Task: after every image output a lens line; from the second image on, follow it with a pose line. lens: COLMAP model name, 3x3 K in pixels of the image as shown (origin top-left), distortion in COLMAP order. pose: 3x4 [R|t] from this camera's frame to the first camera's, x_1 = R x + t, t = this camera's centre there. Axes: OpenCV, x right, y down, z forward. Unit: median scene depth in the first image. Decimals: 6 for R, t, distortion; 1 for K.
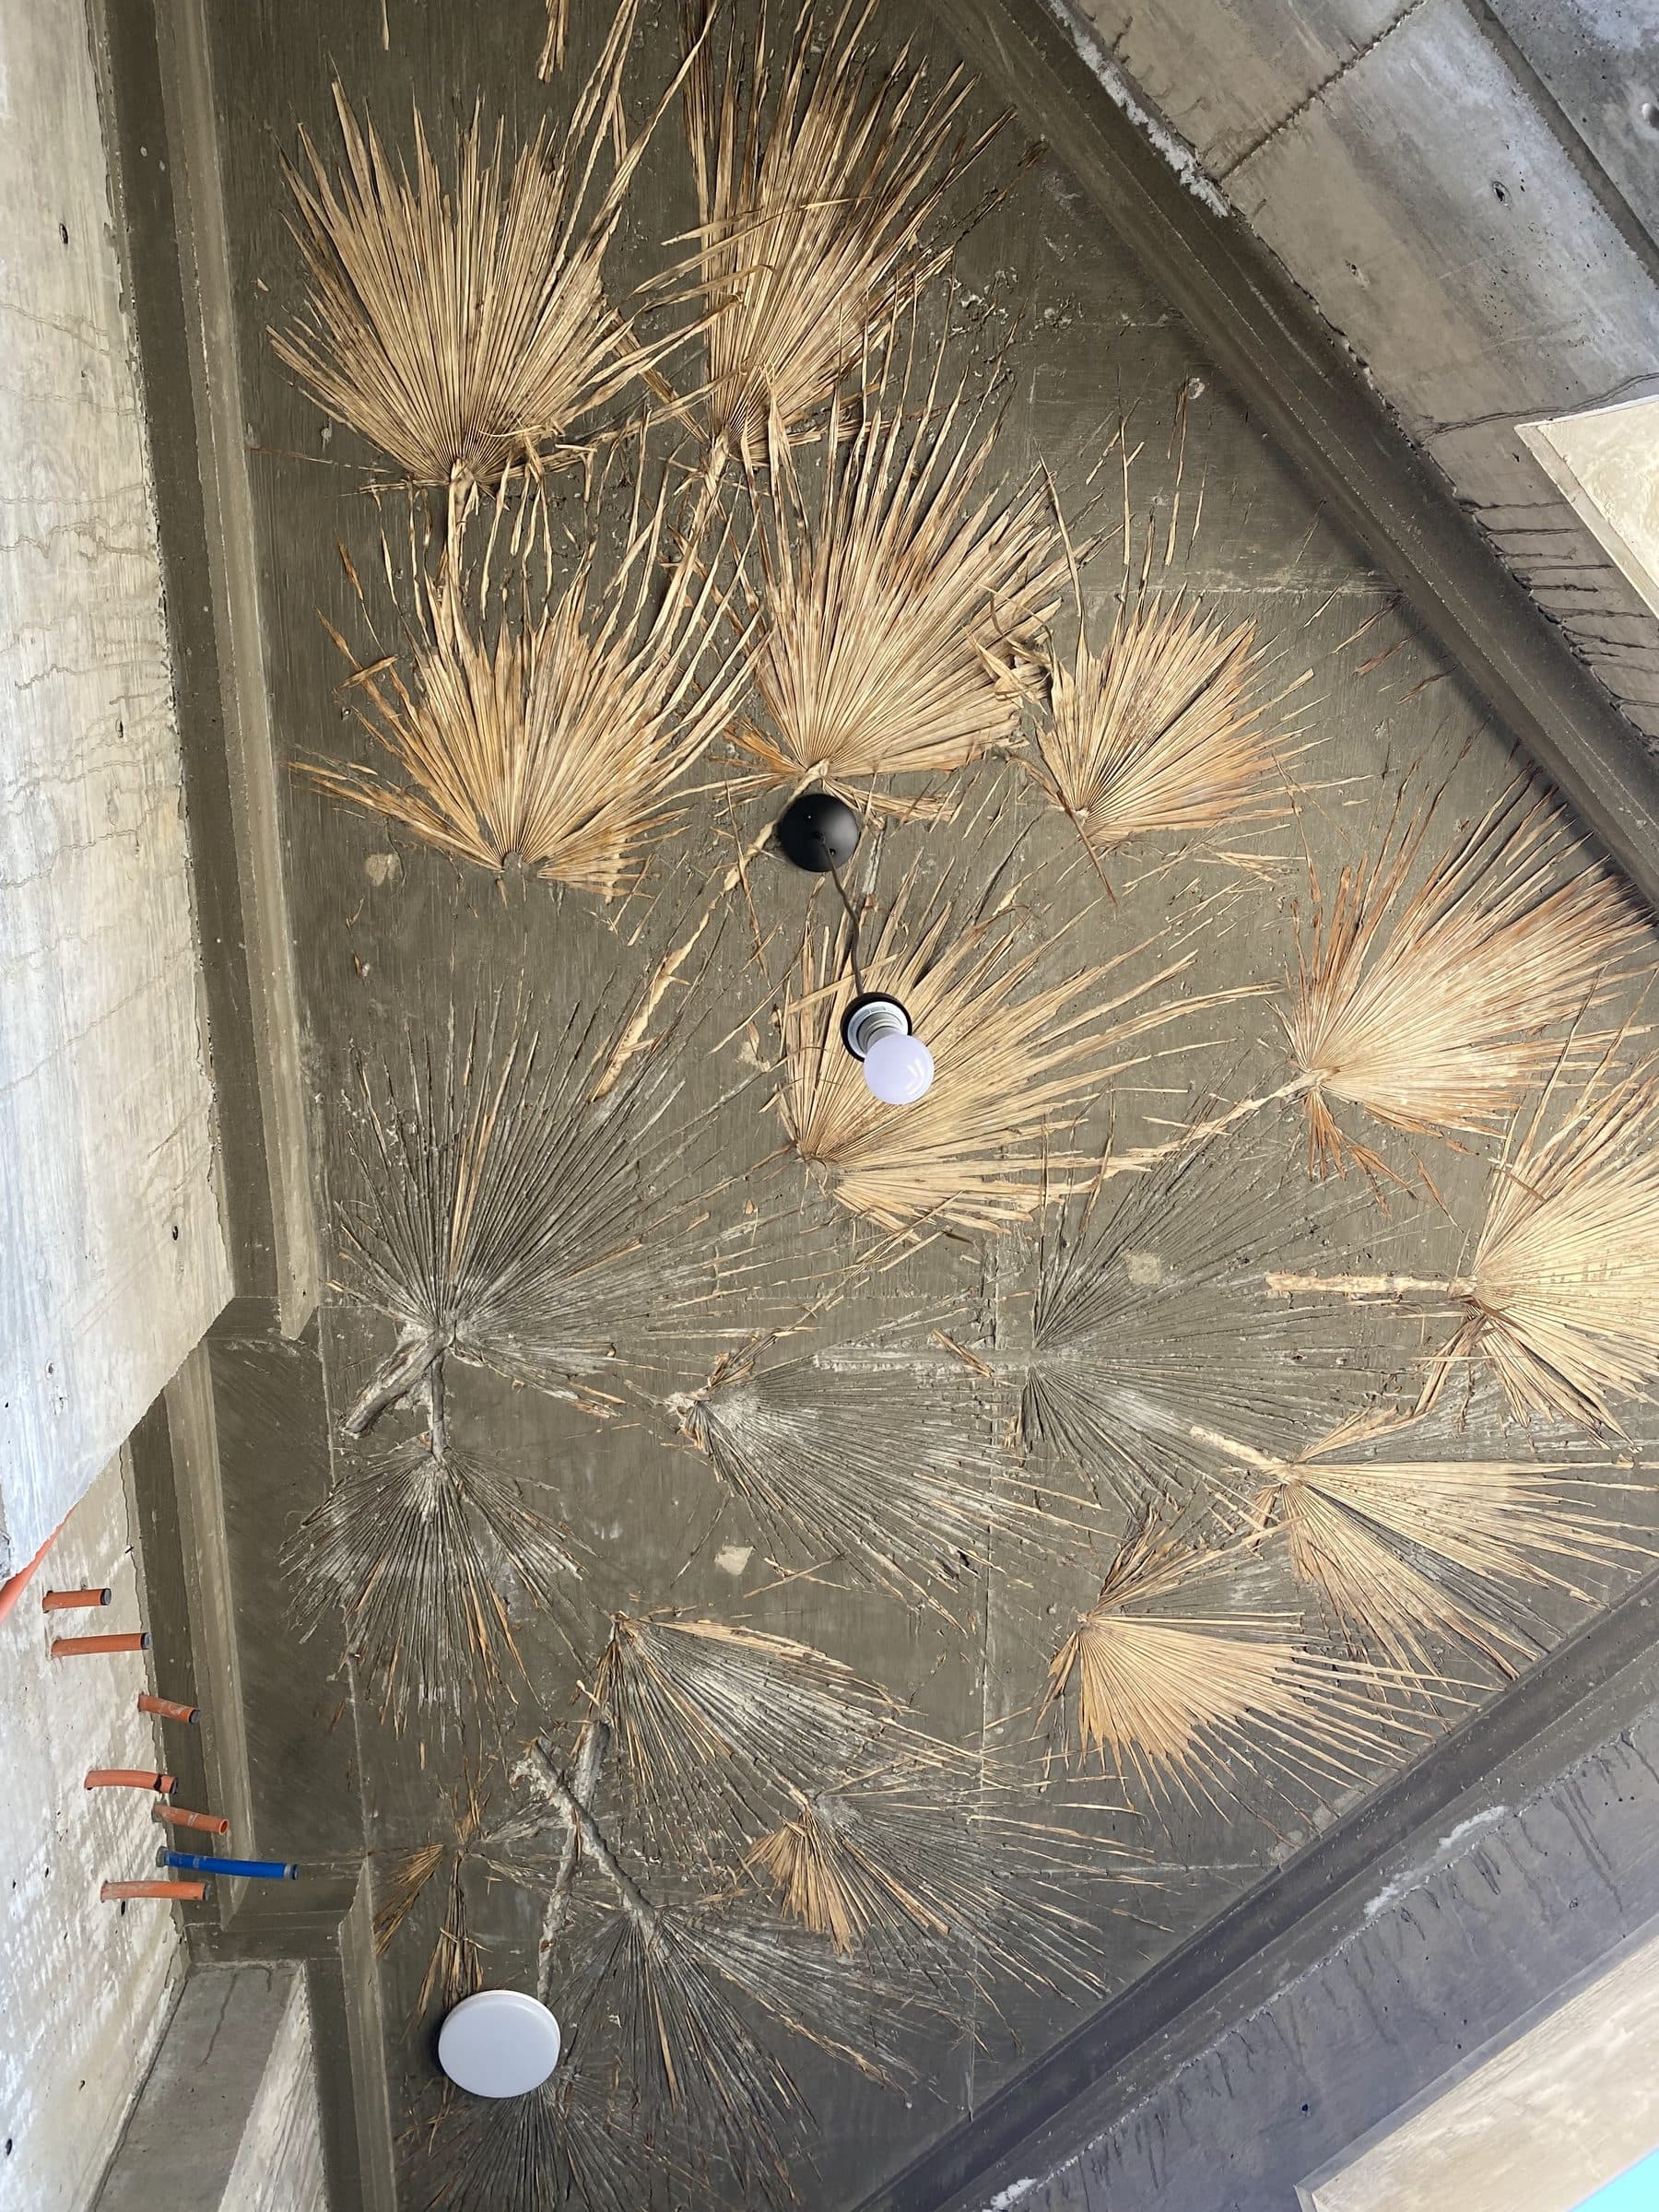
lens RADIAL K [[1677.7, 0, 829.0], [0, 1677.7, 1115.4], [0, 0, 1]] dist [0.022328, -0.029406]
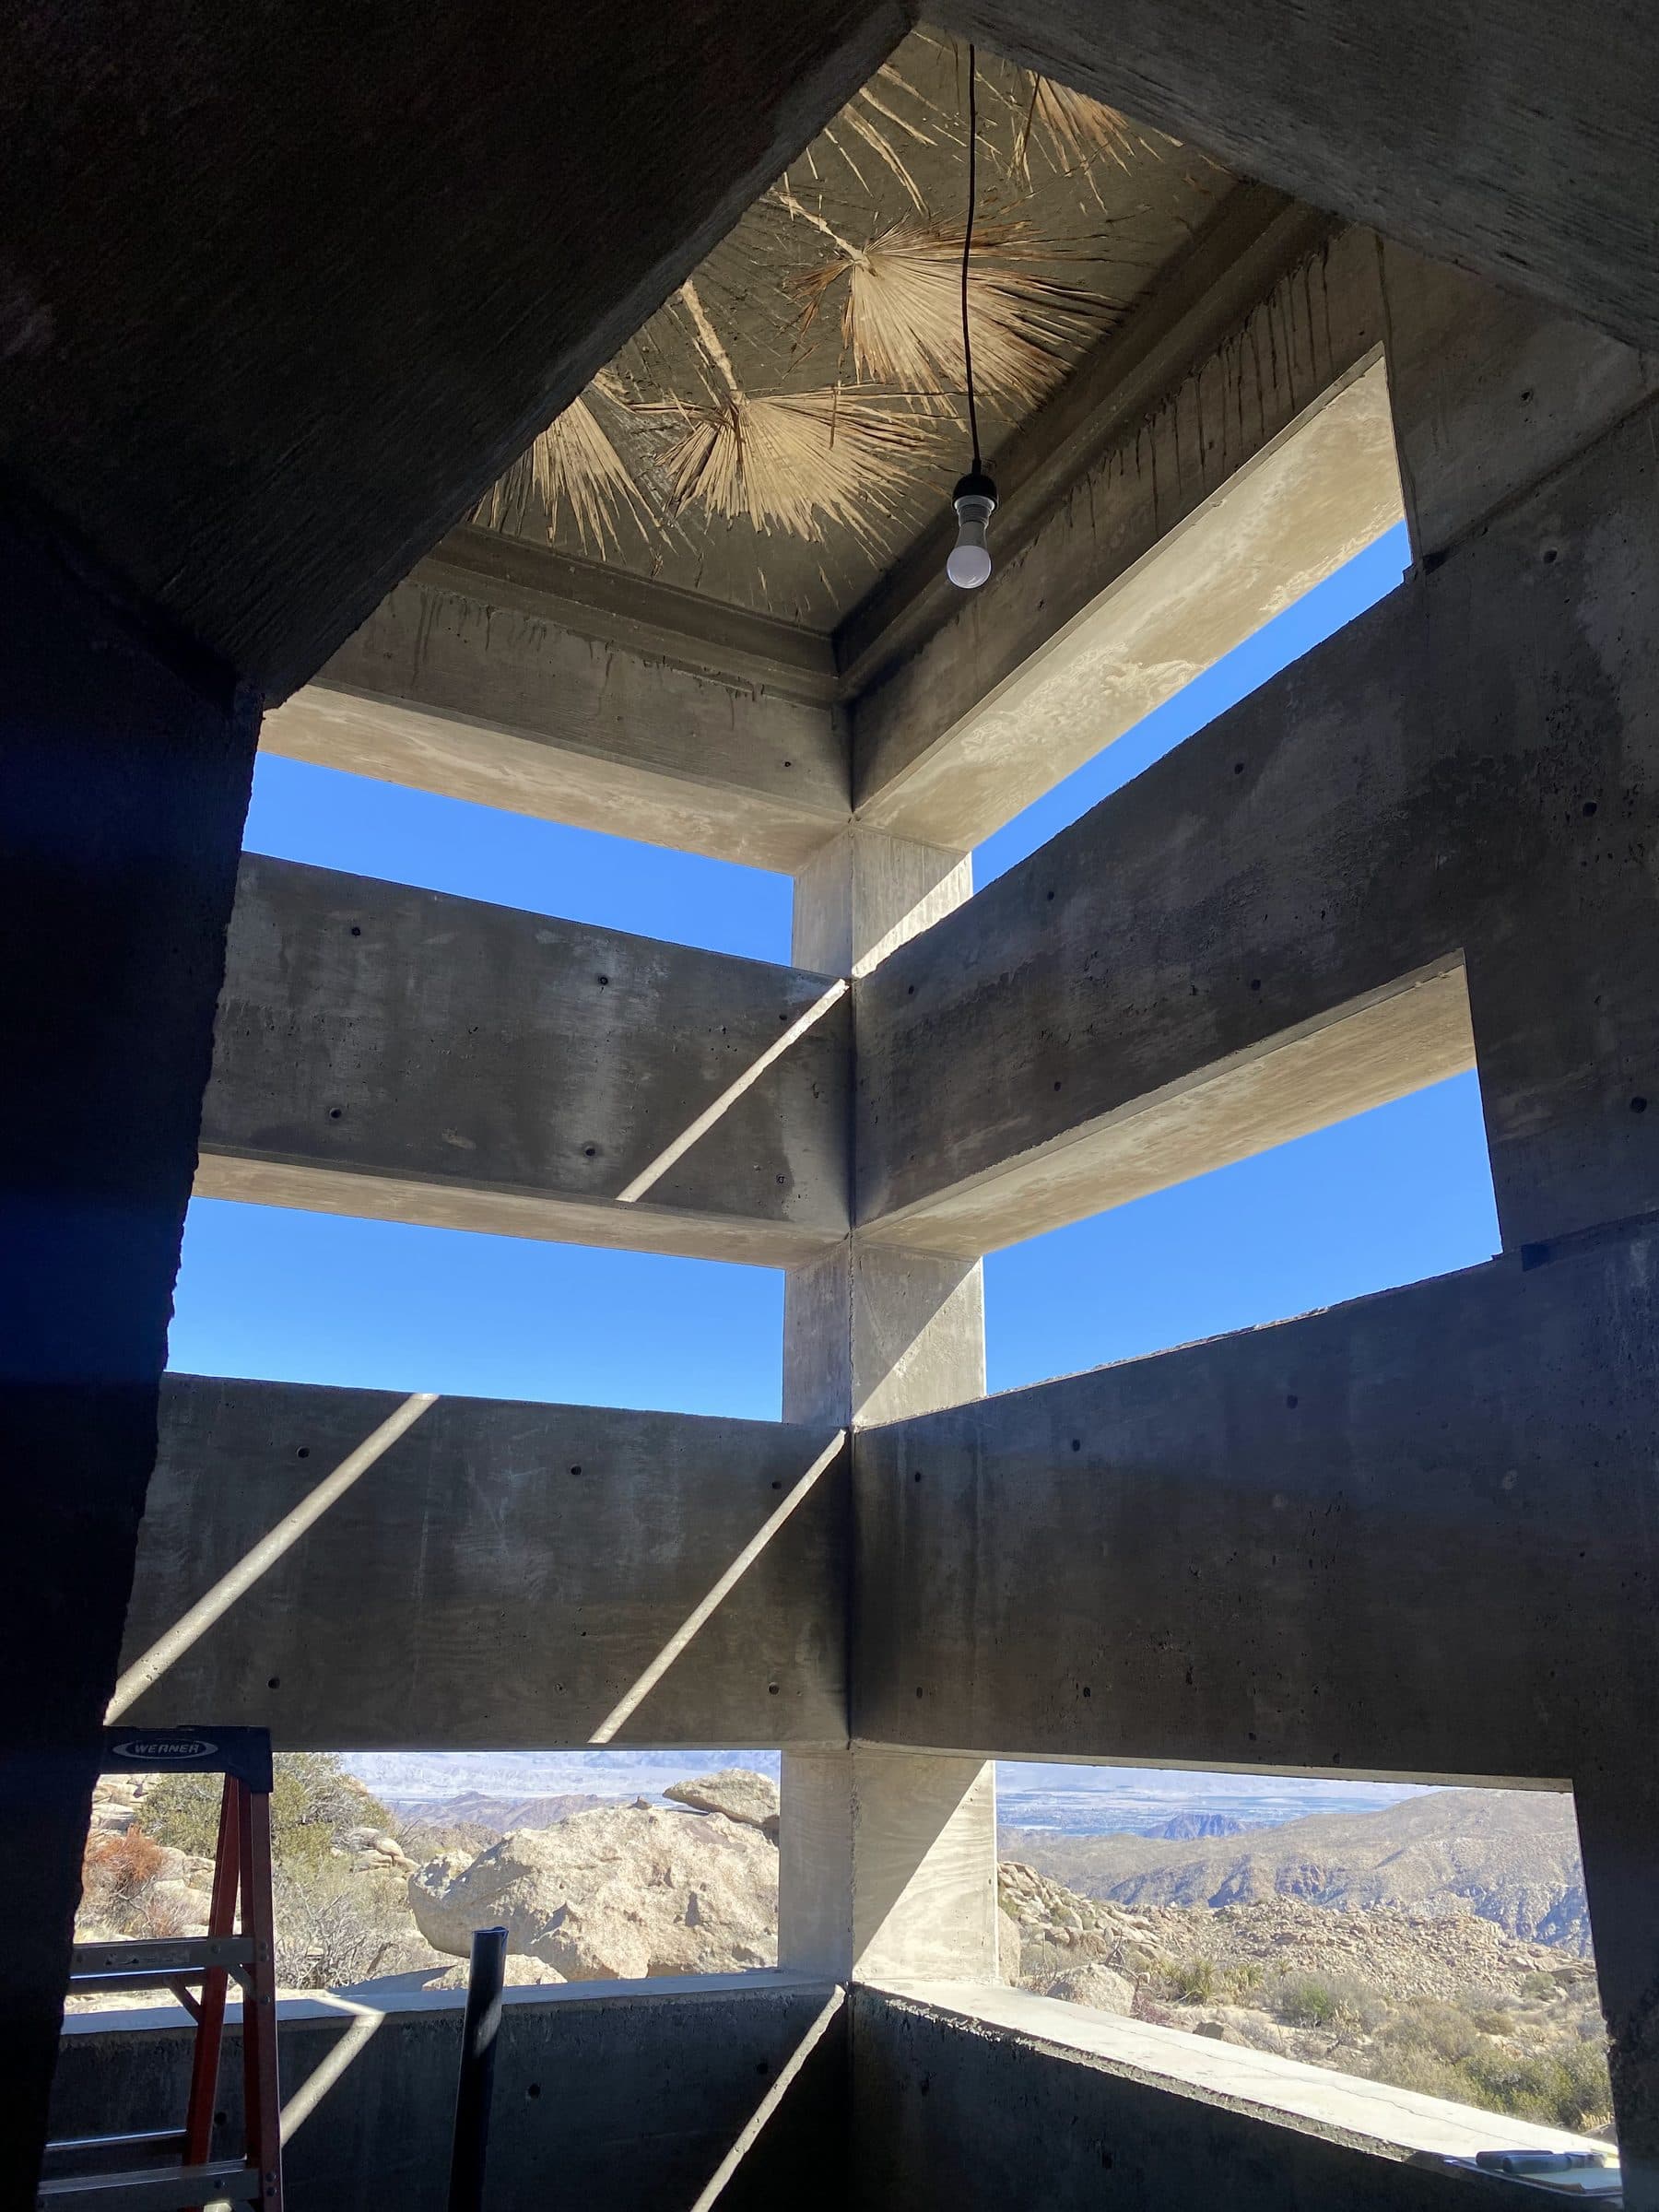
lens RADIAL K [[1677.7, 0, 800.3], [0, 1677.7, 1066.8], [0, 0, 1]] dist [0.022328, -0.029406]
pose [[0.331678, 0.366331, 0.869363, -0.566916], [-0.907061, 0.377113, 0.187153, 0.009763], [-0.259288, -0.850639, 0.457365, -0.053161]]
